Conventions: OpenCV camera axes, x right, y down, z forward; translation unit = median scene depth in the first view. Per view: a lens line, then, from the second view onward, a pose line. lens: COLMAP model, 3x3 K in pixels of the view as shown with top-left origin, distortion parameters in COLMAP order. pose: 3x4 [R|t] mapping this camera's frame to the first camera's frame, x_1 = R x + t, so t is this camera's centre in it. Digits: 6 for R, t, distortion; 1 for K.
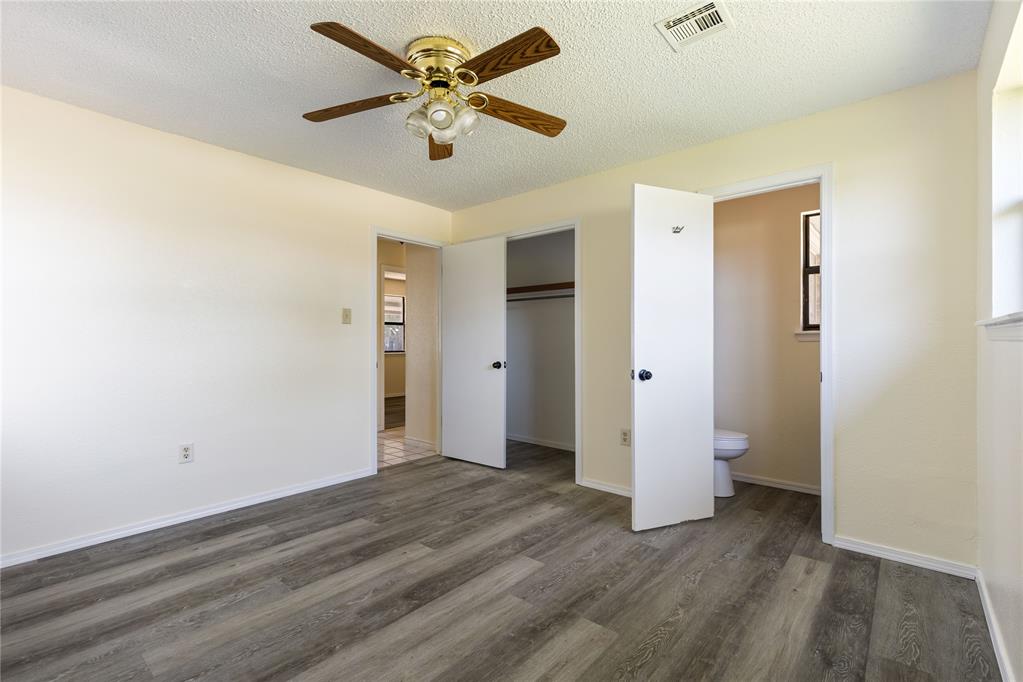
lens RADIAL K [[462.6, 0, 507.3], [0, 462.6, 335.2], [0, 0, 1]] dist [0.004160, 0.000057]
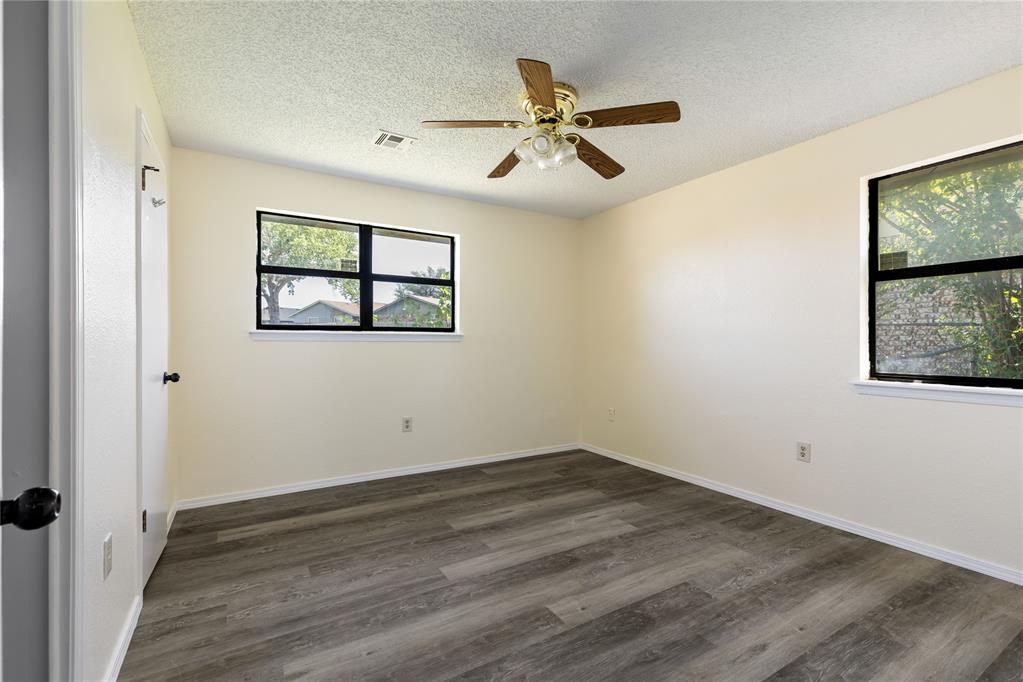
lens RADIAL K [[462.6, 0, 507.3], [0, 462.6, 335.2], [0, 0, 1]] dist [0.004160, 0.000057]
pose [[-0.950048, 0.004850, 0.312067, -0.373964], [-0.003577, 0.999644, -0.026424, 0.025330], [-0.312084, -0.026220, -0.949693, 1.942360]]
